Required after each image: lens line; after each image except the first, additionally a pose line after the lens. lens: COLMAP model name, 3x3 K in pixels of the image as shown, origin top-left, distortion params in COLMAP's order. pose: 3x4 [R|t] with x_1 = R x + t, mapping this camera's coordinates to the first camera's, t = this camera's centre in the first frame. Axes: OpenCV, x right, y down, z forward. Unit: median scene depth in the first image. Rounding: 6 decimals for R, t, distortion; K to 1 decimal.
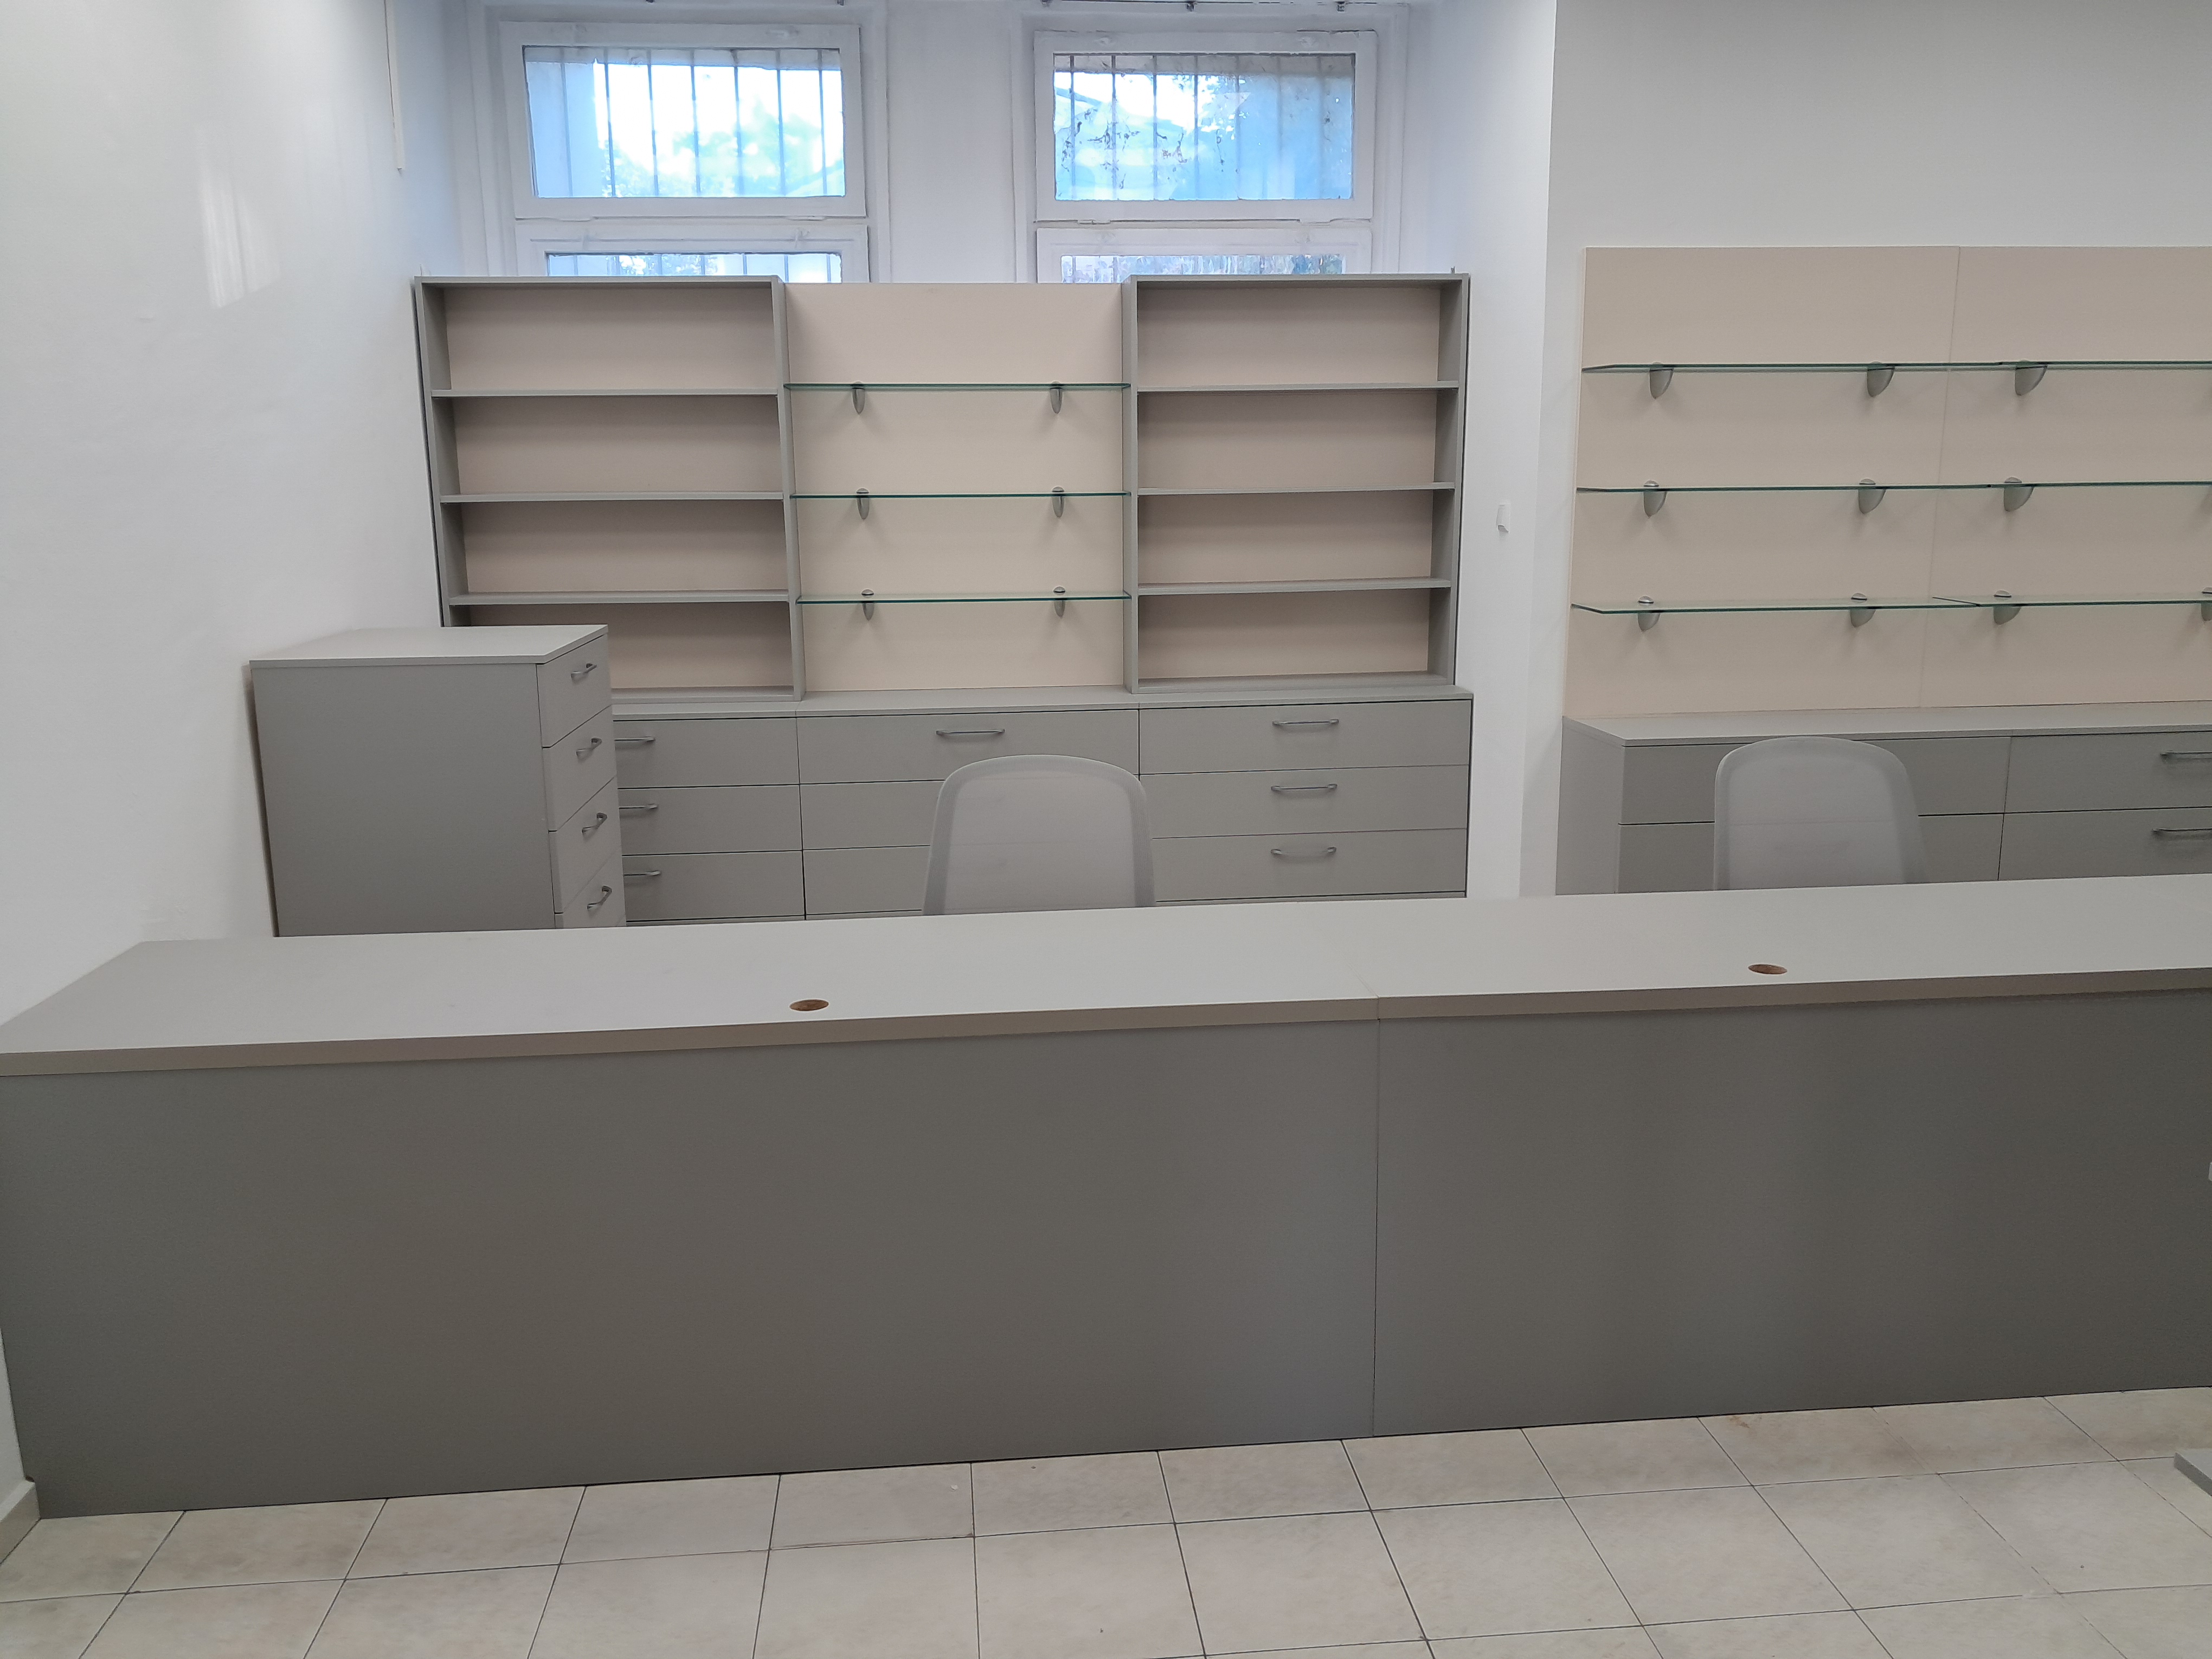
lens RADIAL K [[1696.4, 0, 1079.8], [0, 1696.4, 819.3], [0, 0, 1]] dist [0.031249, -0.060595]
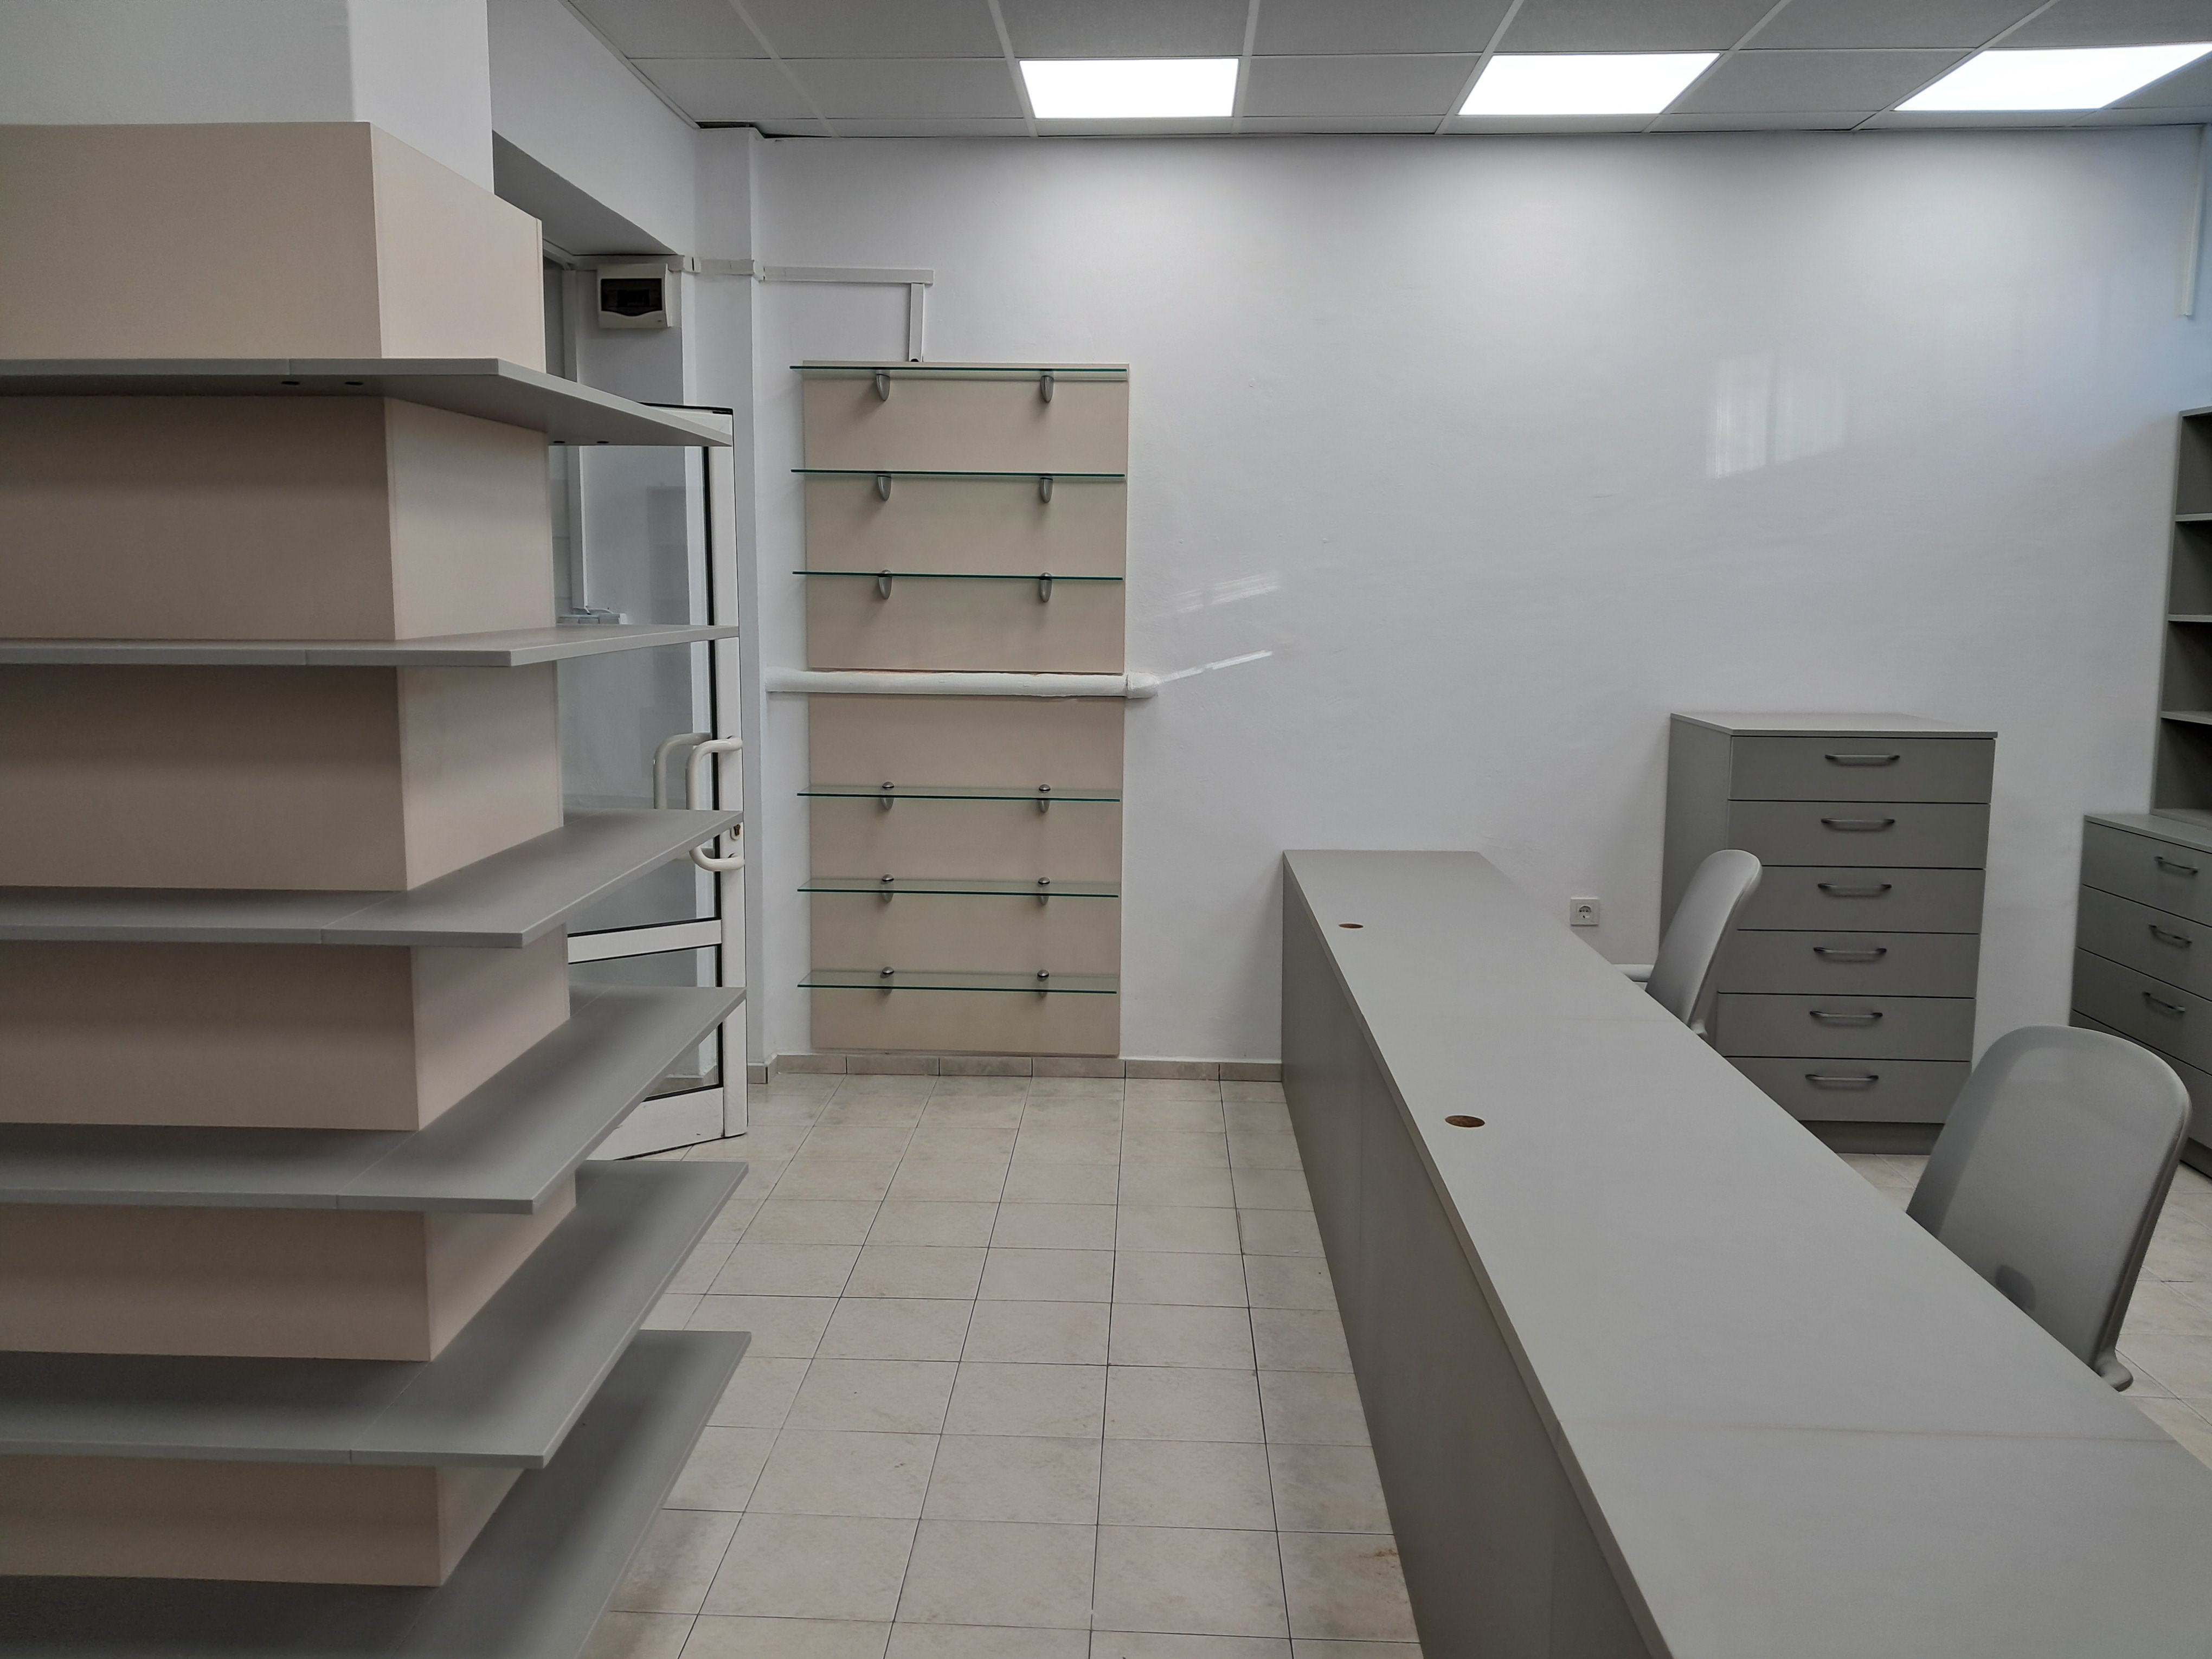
lens RADIAL K [[1696.4, 0, 1079.8], [0, 1696.4, 819.3], [0, 0, 1]] dist [0.031249, -0.060595]
pose [[-0.141679, 0.142310, -0.979630, 0.805814], [-0.201014, 0.964859, 0.169236, -0.115228], [0.969288, 0.220897, -0.108094, 0.513075]]
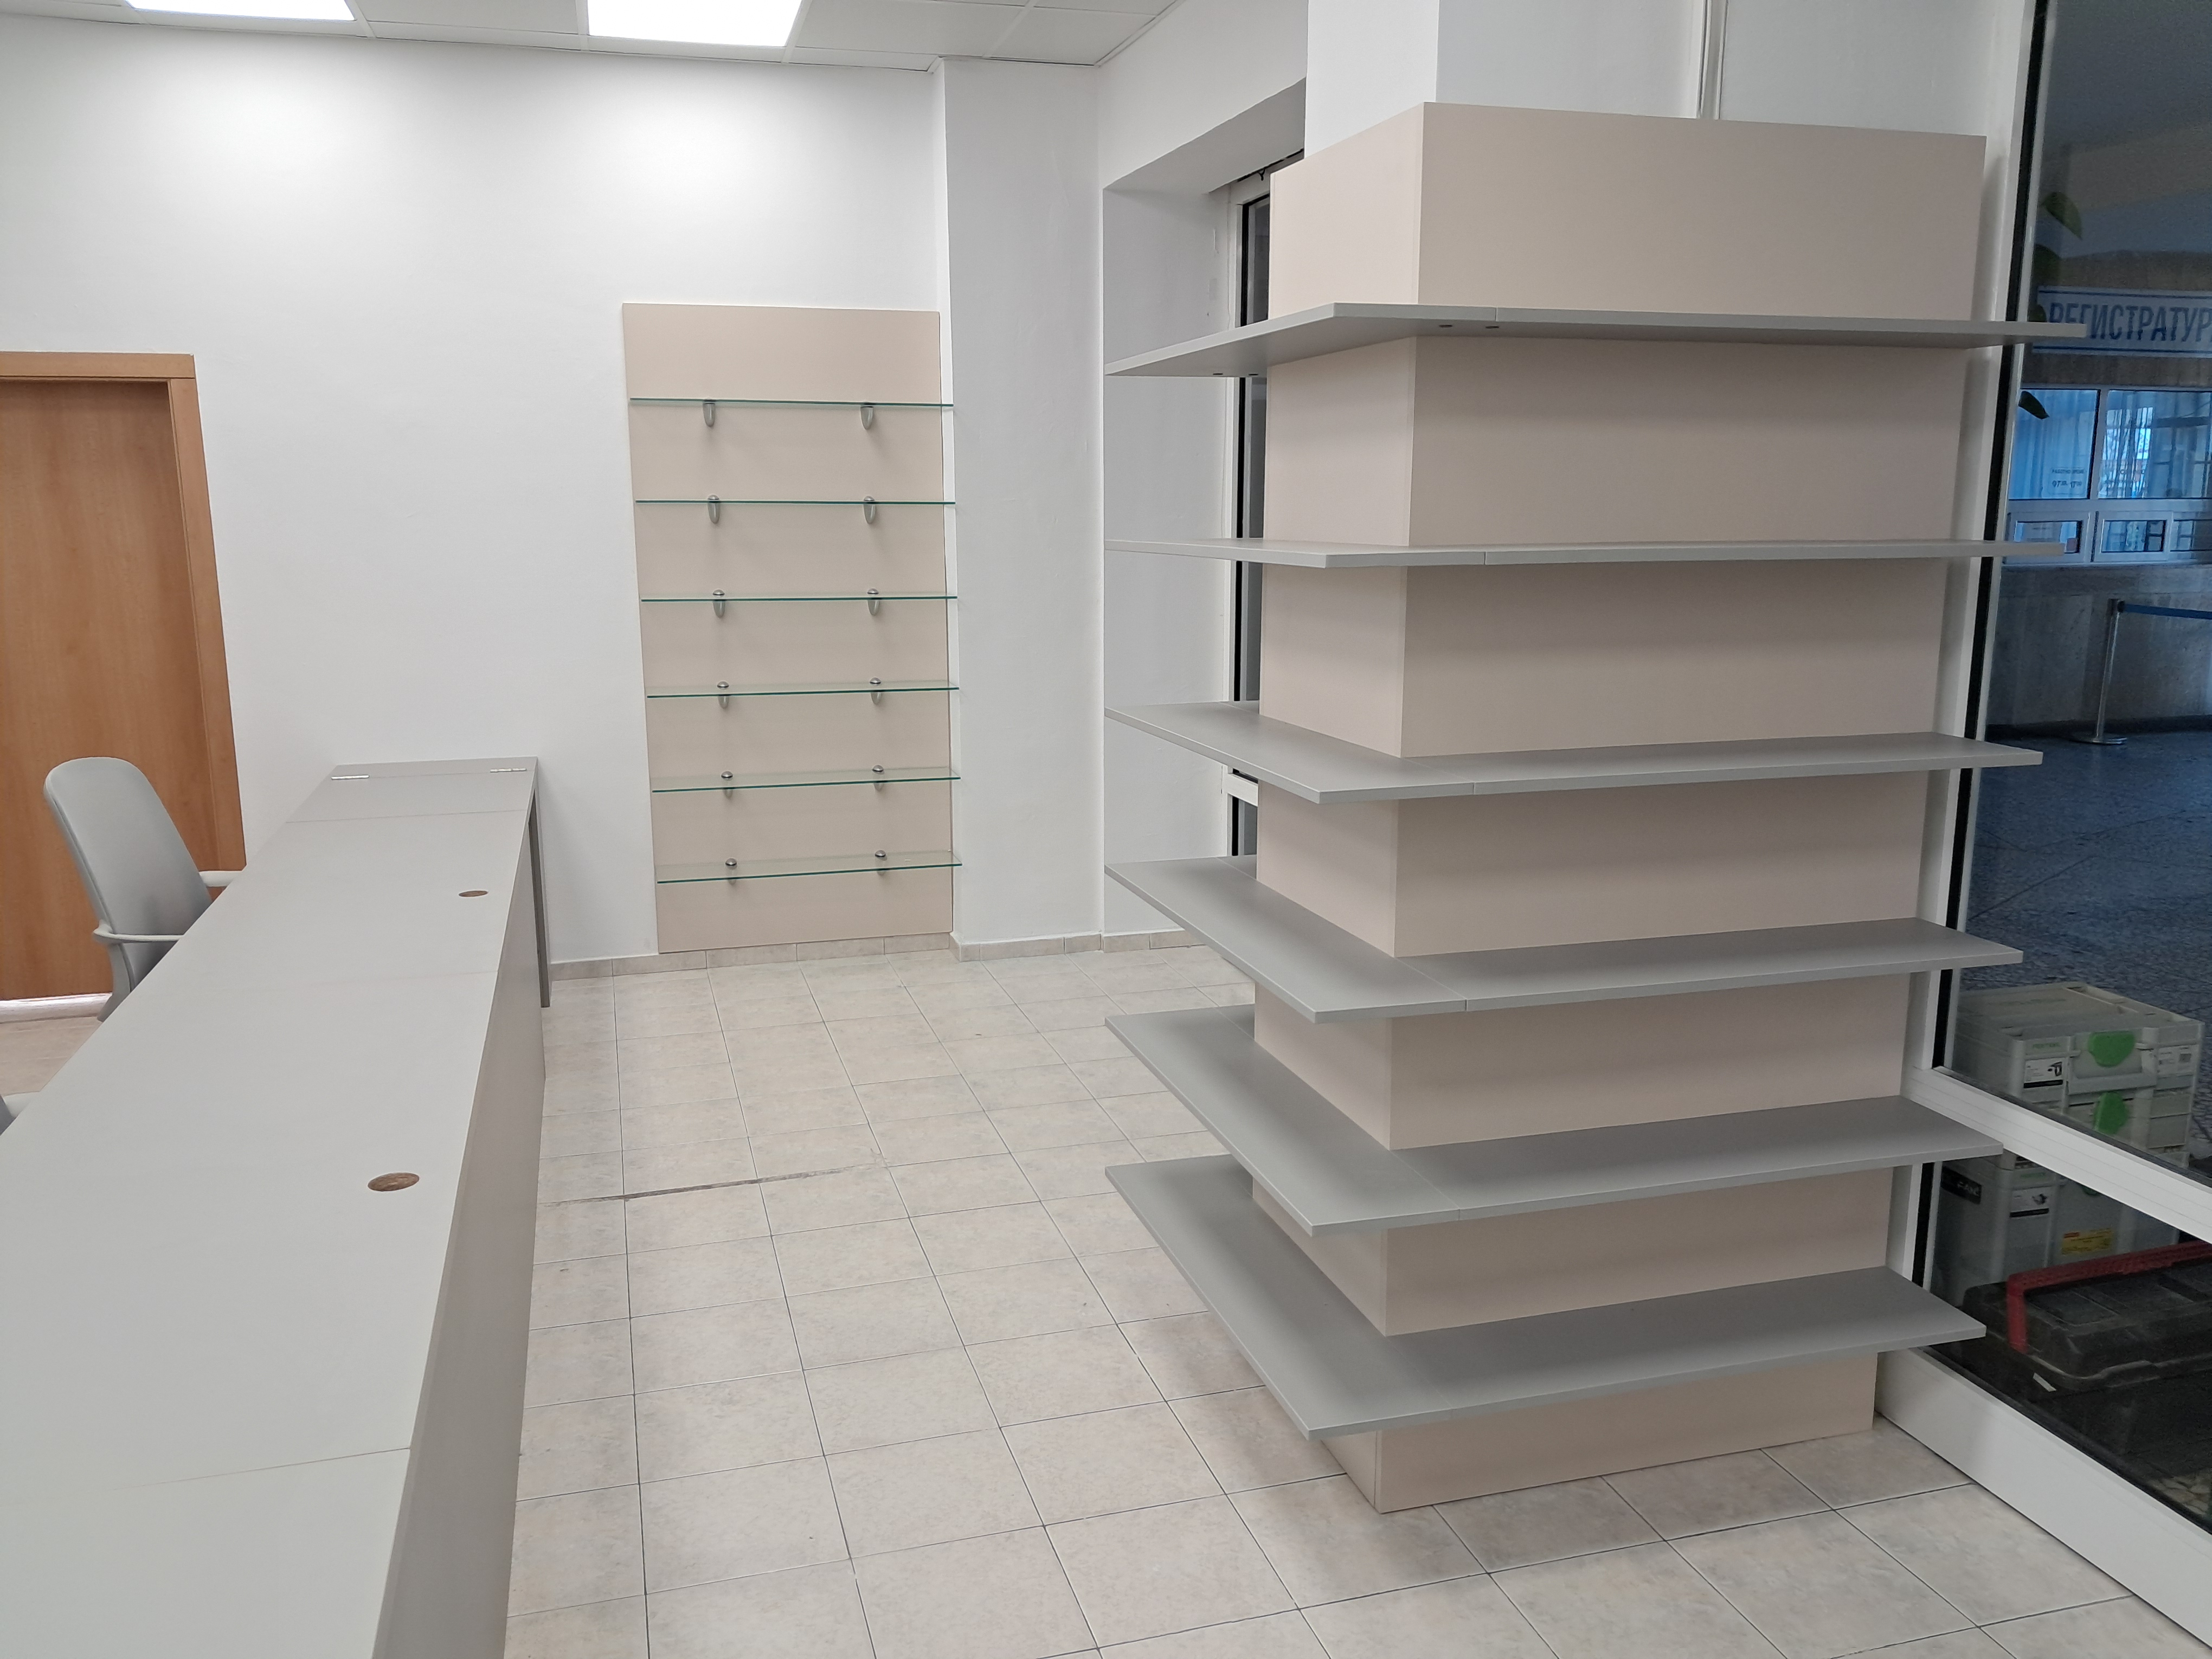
lens RADIAL K [[1688.0, 0, 1066.8], [0, 1688.0, 838.4], [0, 0, 1]] dist [0.072212, -0.150640]
pose [[-0.181963, -0.183222, 0.966084, -0.210573], [0.204578, 0.953934, 0.219450, -0.097386], [-0.961789, 0.237571, -0.136098, 0.466761]]
